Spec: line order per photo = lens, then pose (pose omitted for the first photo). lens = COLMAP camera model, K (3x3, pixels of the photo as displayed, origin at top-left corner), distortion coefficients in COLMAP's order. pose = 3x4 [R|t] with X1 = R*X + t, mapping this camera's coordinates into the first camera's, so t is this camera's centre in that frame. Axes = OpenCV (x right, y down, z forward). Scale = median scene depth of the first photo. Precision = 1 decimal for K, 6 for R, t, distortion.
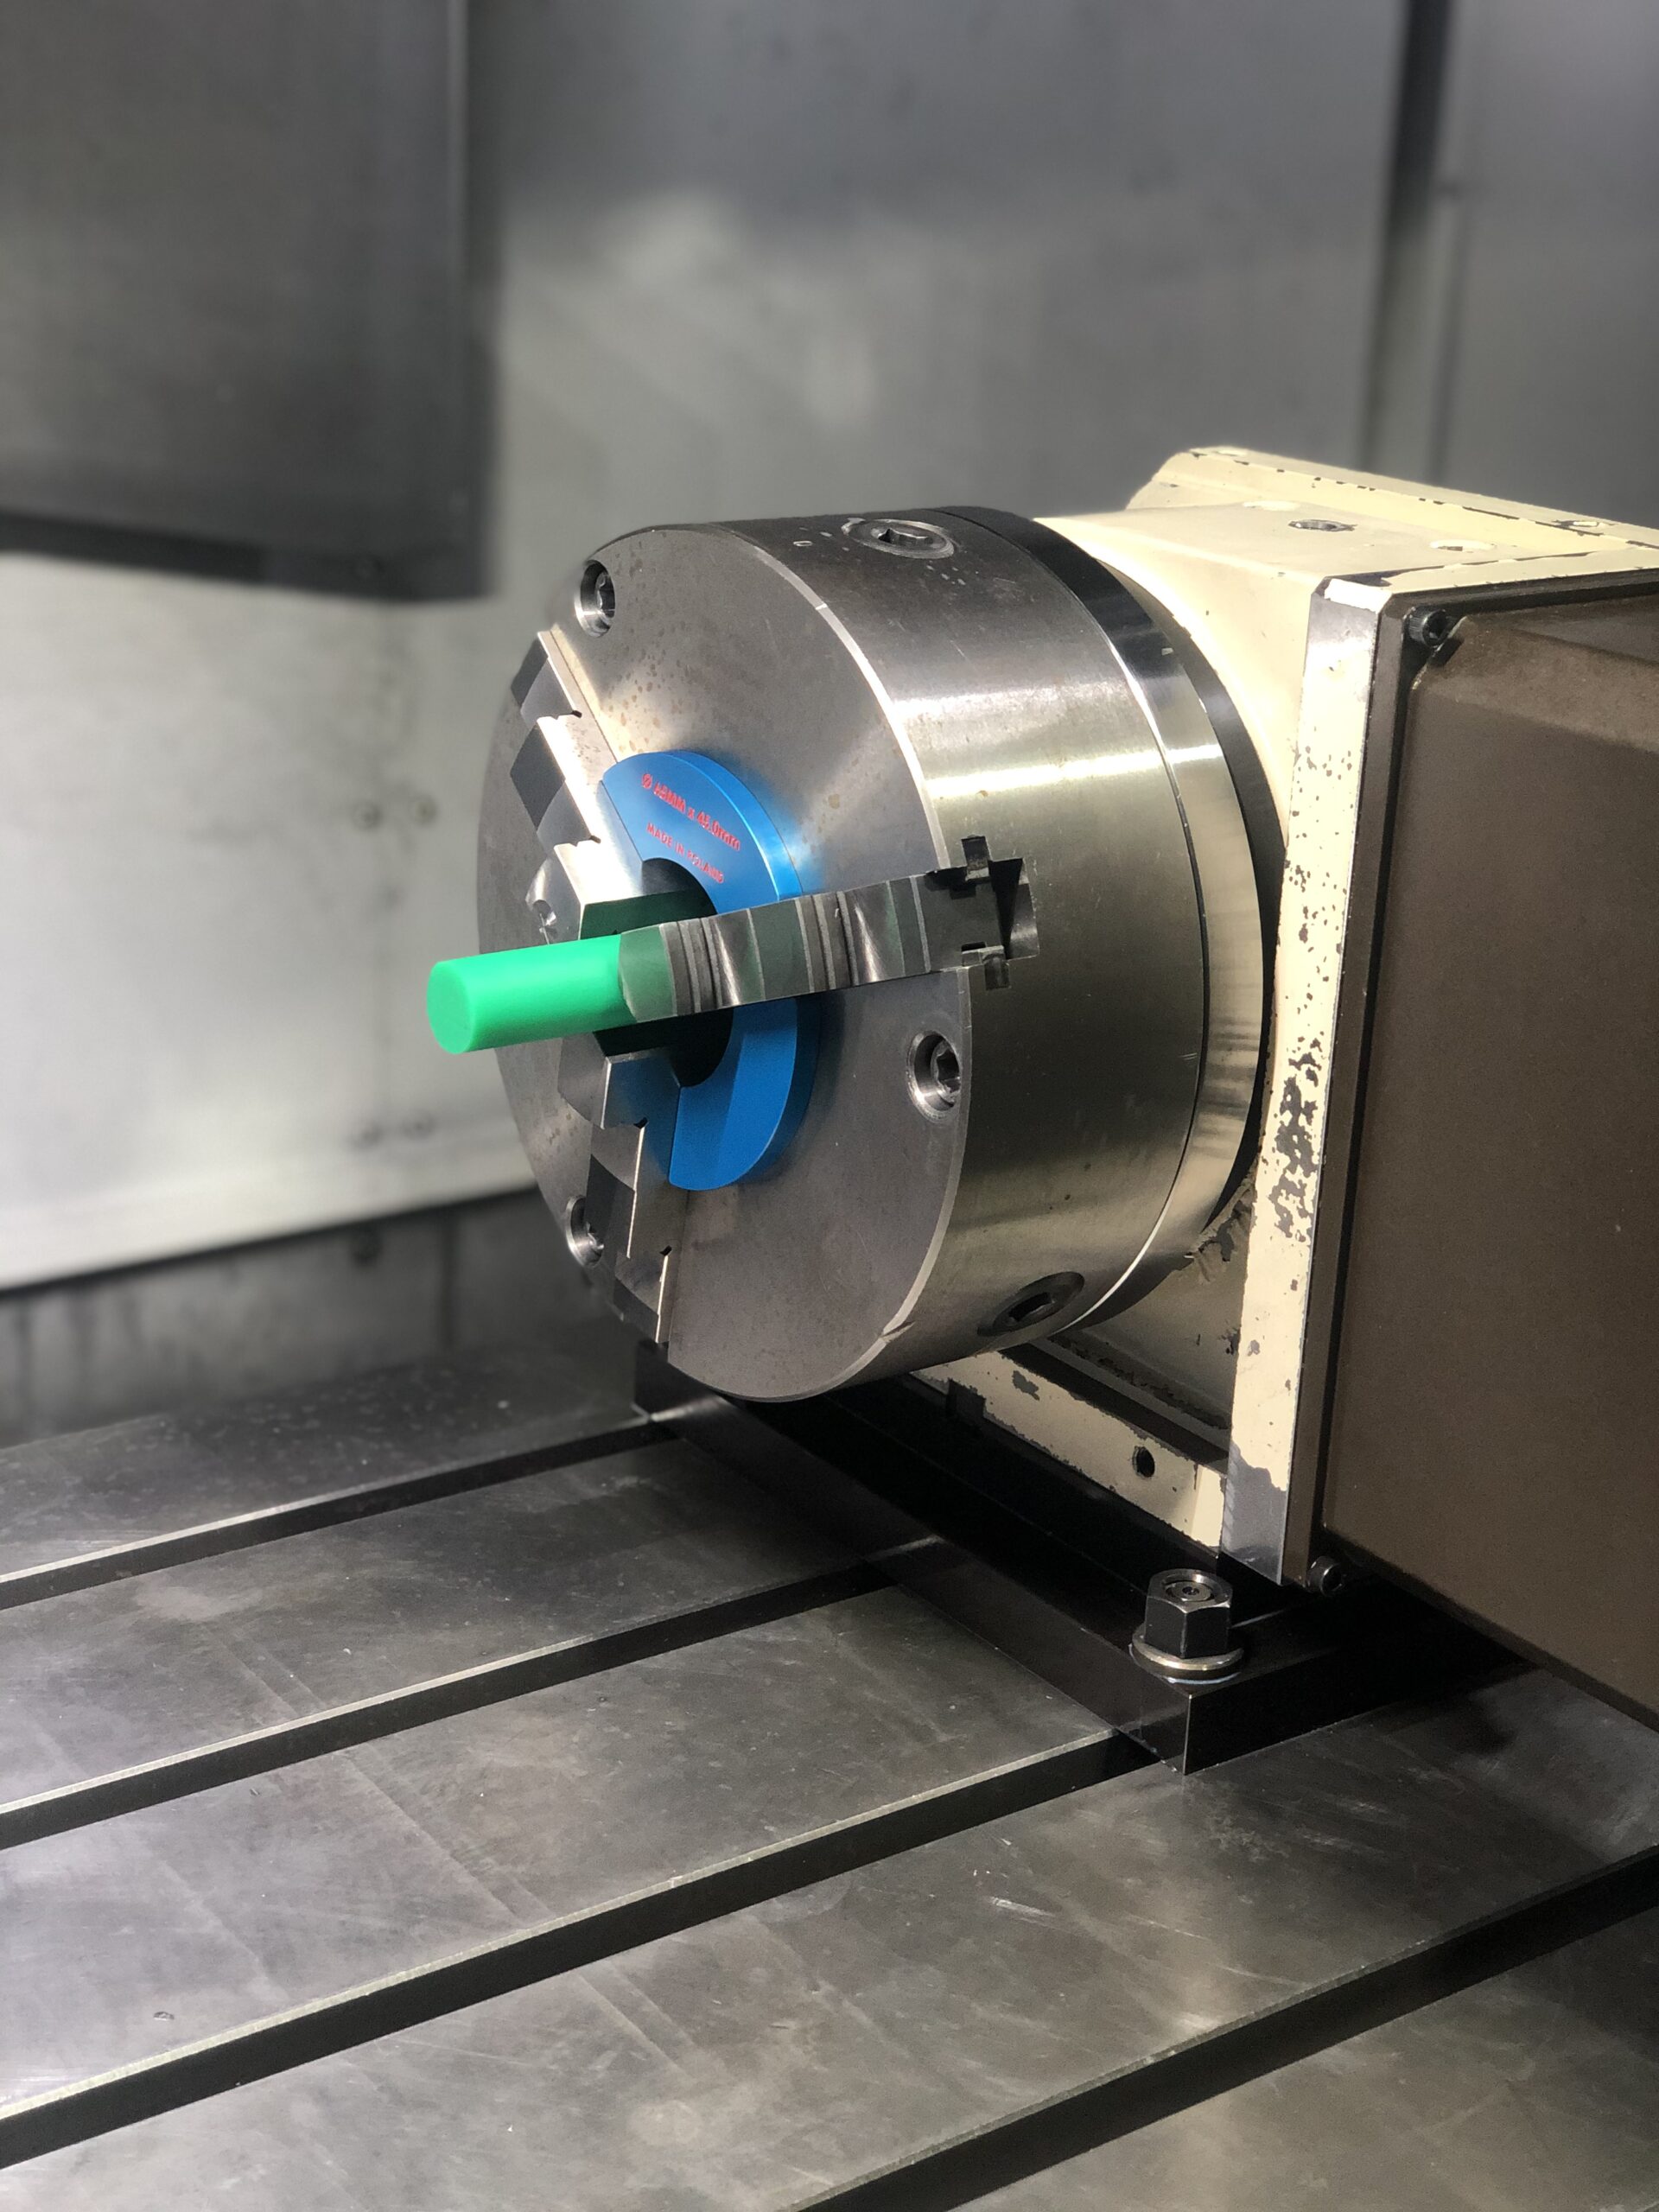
lens RADIAL K [[3266.0, 0, 829.5], [0, 3266.0, 1106.0], [0, 0, 1]] dist [0.049284, -0.022491]
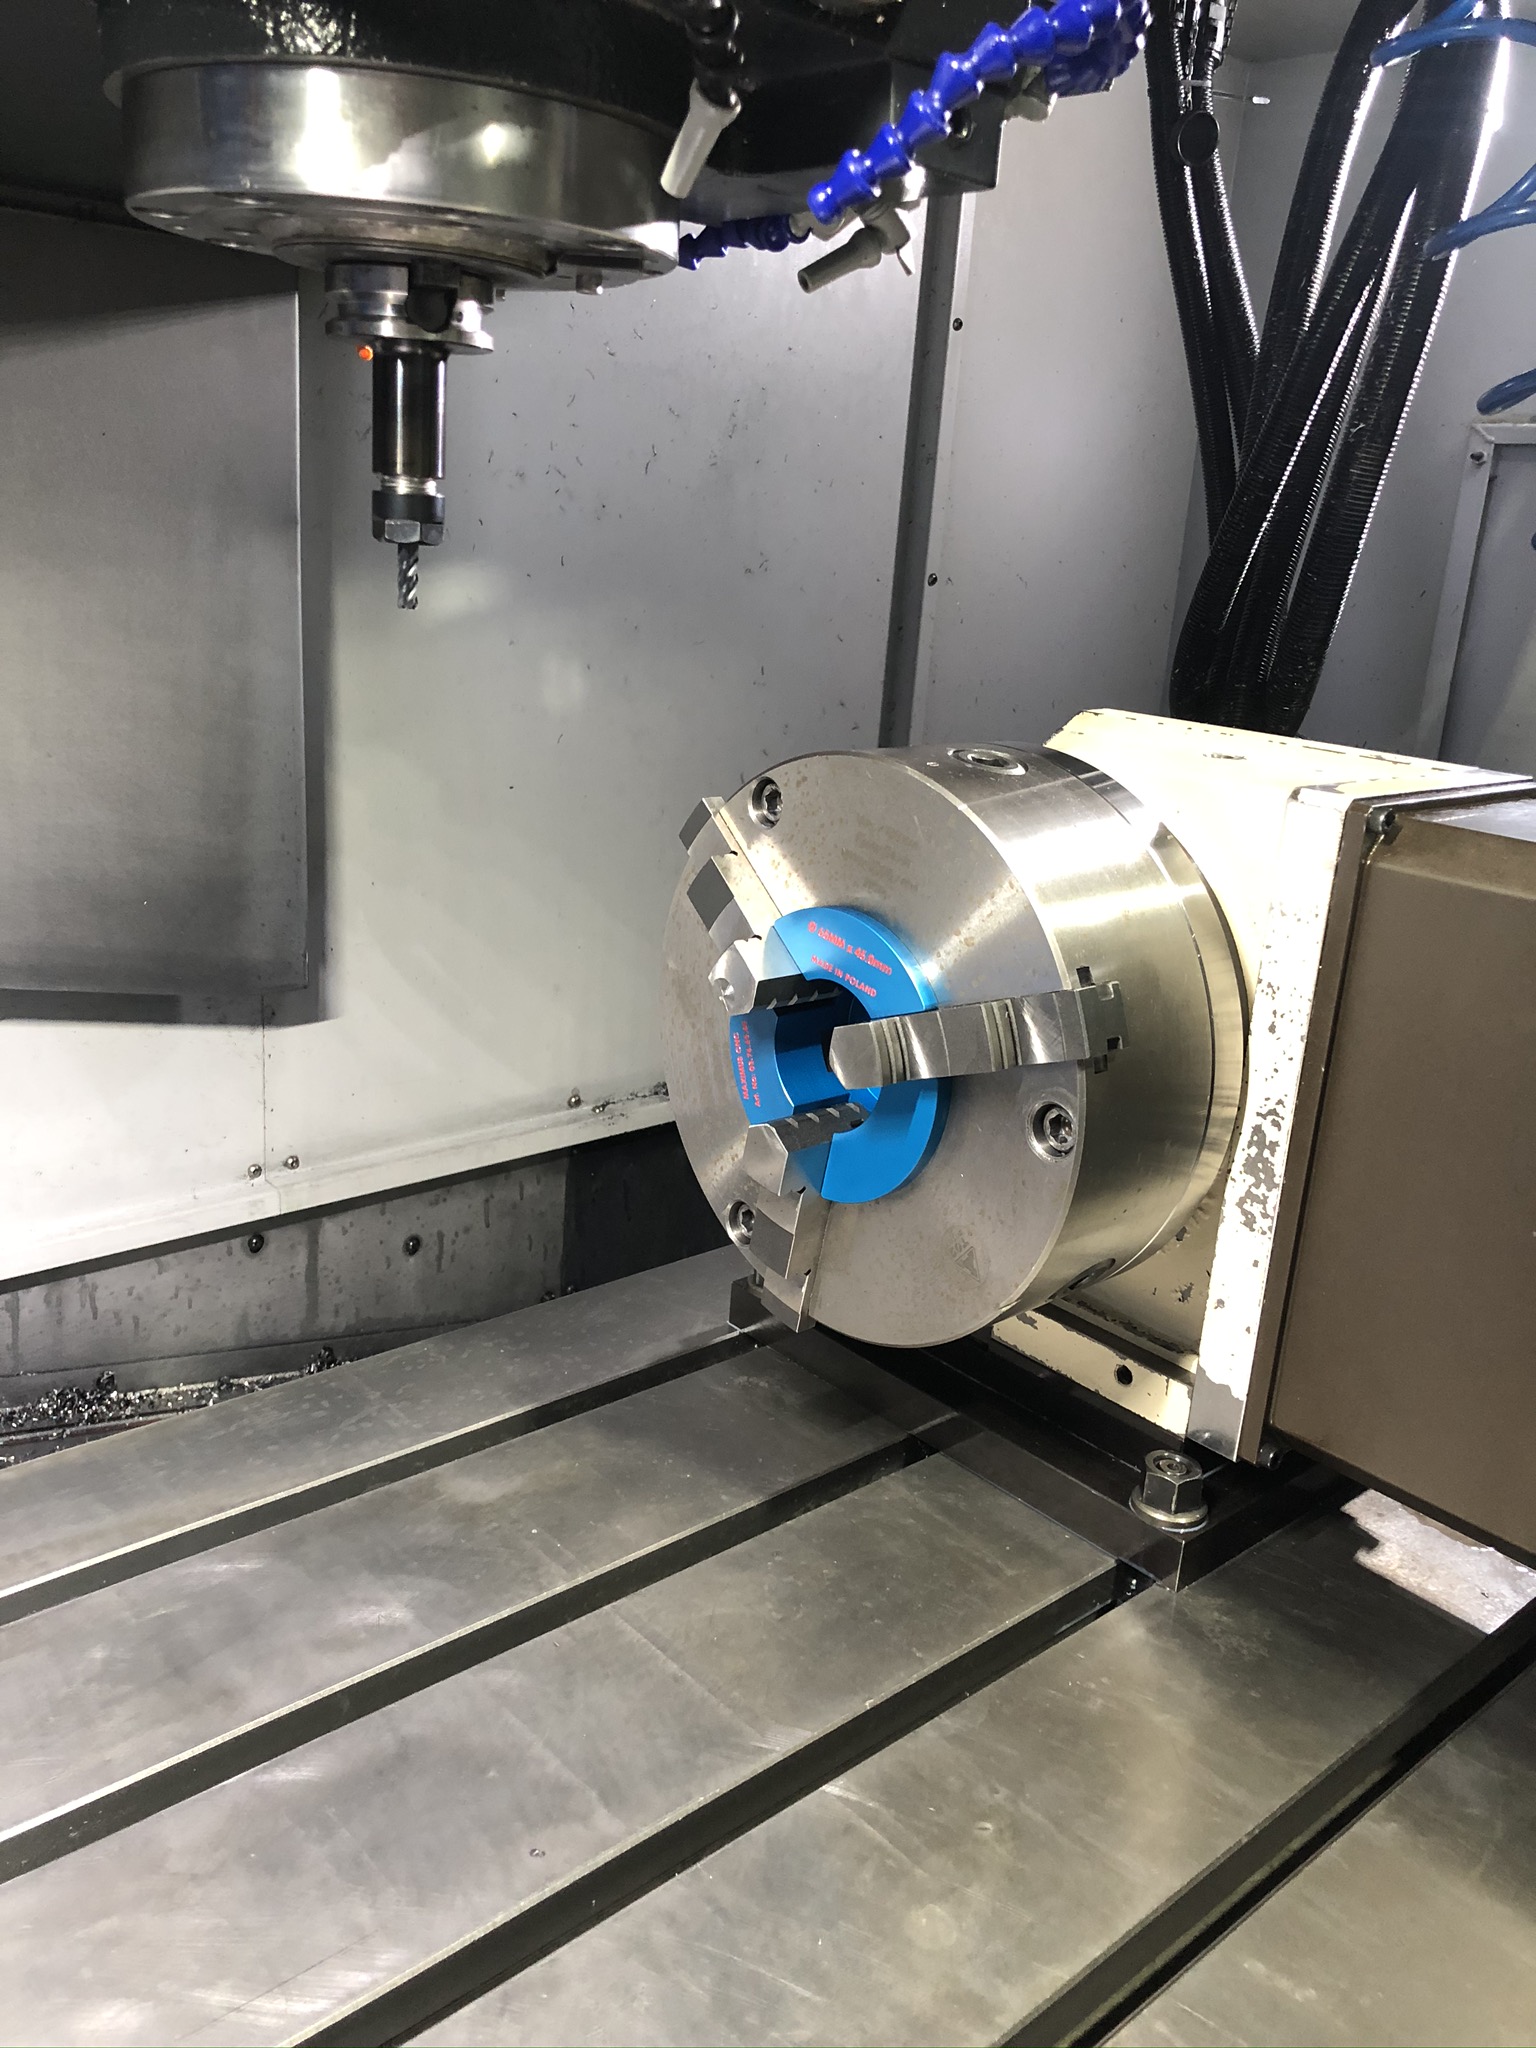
lens RADIAL K [[1687.7, 0, 768.0], [0, 1687.7, 1024.0], [0, 0, 1]] dist [0.012283, 0.001211]
pose [[0.994667, -0.011935, 0.102446, -0.155952], [0.014880, 0.999496, -0.028031, -0.035723], [-0.102060, 0.029406, 0.994343, 0.258887]]
